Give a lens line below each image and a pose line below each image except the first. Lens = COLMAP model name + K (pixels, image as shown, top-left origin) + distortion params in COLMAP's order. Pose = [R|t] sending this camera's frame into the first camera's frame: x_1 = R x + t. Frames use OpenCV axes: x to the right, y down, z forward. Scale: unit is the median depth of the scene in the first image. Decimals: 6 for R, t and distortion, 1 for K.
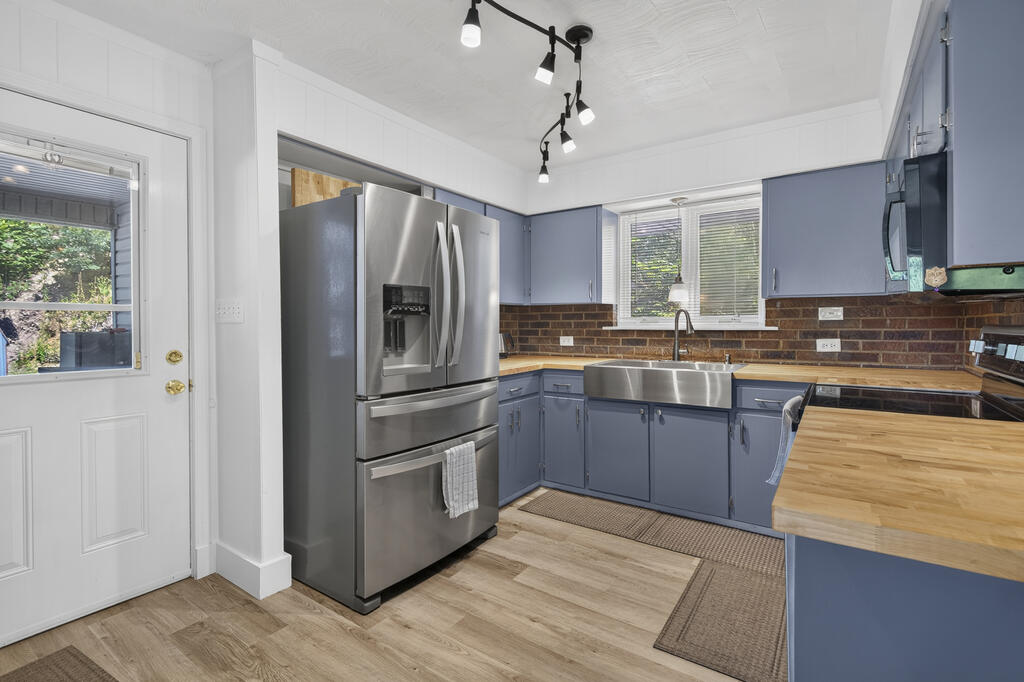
lens RADIAL K [[480.4, 0, 535.0], [0, 480.4, 329.5], [0, 0, 1]] dist [0.003223, -0.000113]
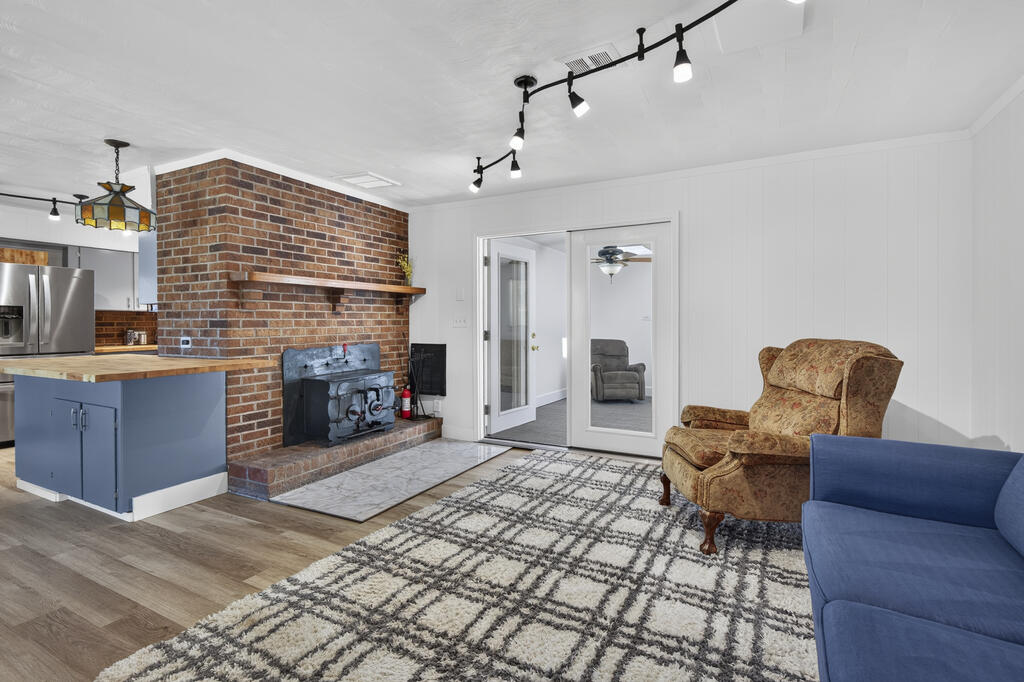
lens RADIAL K [[467.3, 0, 532.3], [0, 467.3, 325.9], [0, 0, 1]] dist [0.002834, -0.000458]
pose [[0.991603, 0.000147, 0.129317, 1.299612], [0.000686, 0.999979, -0.006399, 0.011436], [-0.129315, 0.006434, 0.991583, -0.996798]]
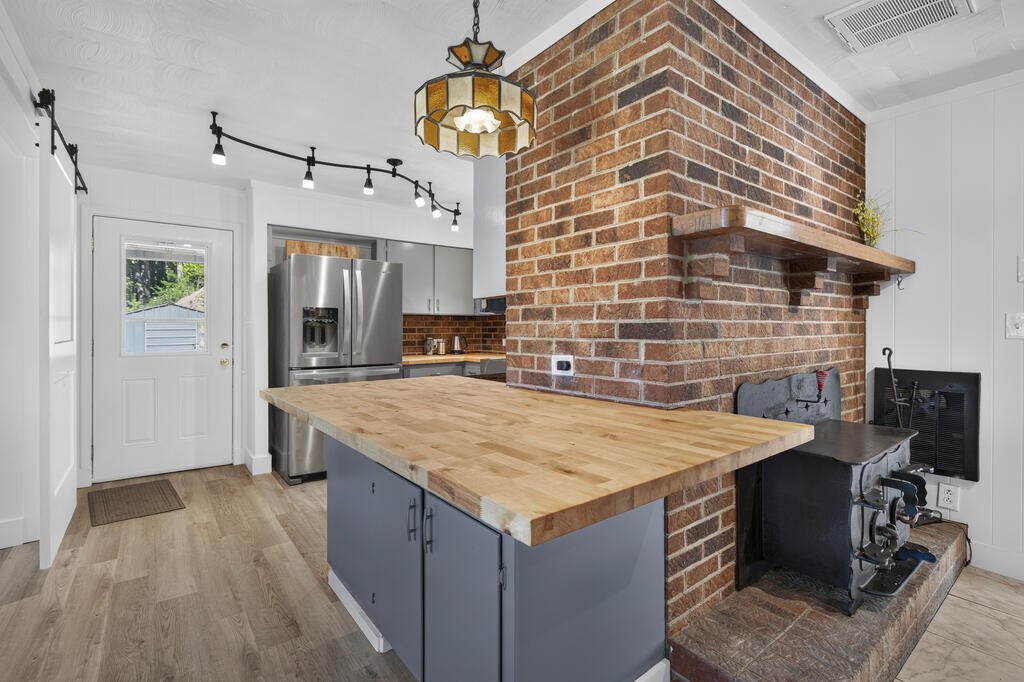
lens RADIAL K [[480.4, 0, 535.0], [0, 480.4, 329.5], [0, 0, 1]] dist [0.003223, -0.000113]
pose [[0.953414, 0.001962, -0.301658, 0.738093], [-0.005492, 0.999926, -0.010854, 0.003648], [0.301614, 0.012005, 0.953354, -0.329828]]
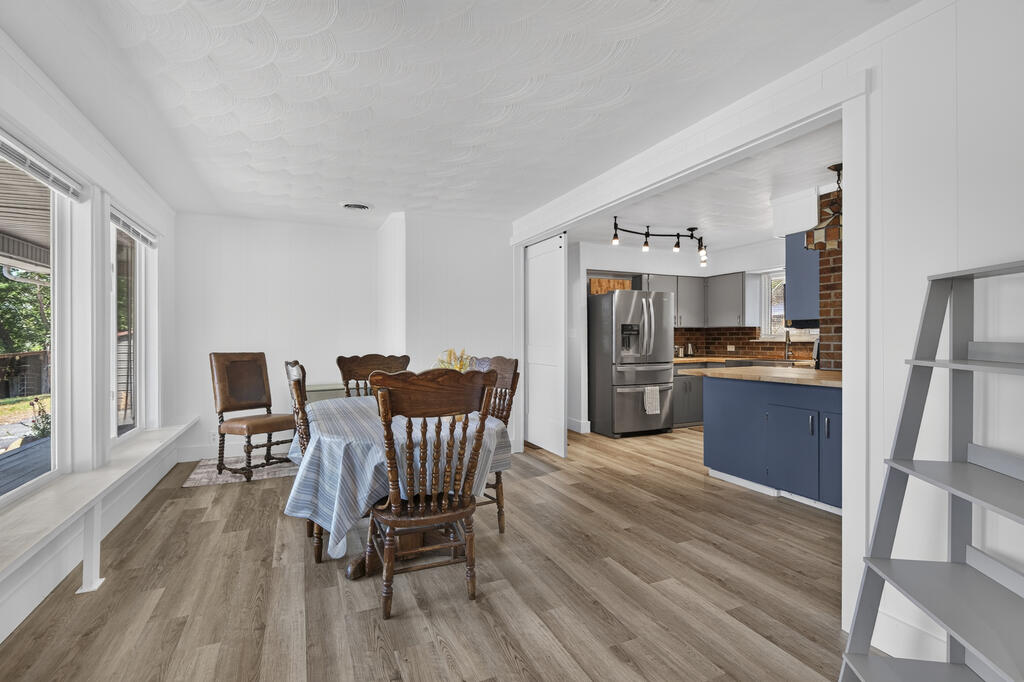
lens RADIAL K [[491.0, 0, 522.0], [0, 491.0, 337.6], [0, 0, 1]] dist [0.001050, -0.000343]
pose [[0.848953, -0.001579, -0.528465, 0.489949], [-0.005707, 0.999910, -0.012157, 0.015707], [0.528437, 0.013337, 0.848868, -1.208119]]
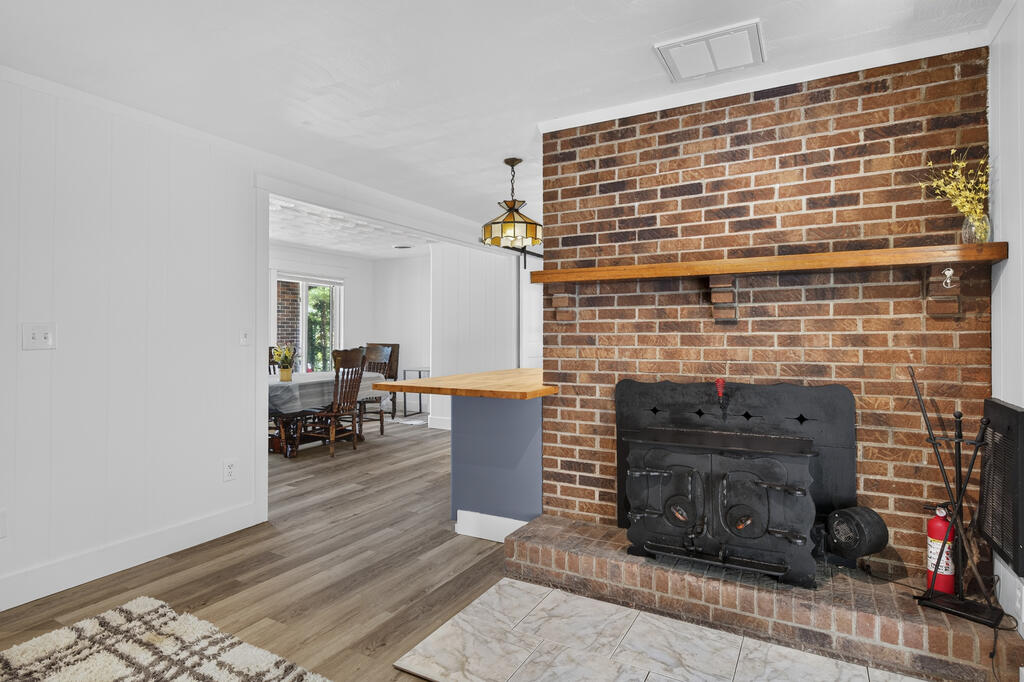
lens RADIAL K [[550.4, 0, 505.8], [0, 550.4, 333.3], [0, 0, 1]] dist [0.001366, -0.000302]
pose [[0.076225, -0.000759, -0.997090, 1.765869], [-0.014951, 0.999886, -0.001904, -0.011025], [0.996979, 0.015053, 0.076205, 0.059124]]
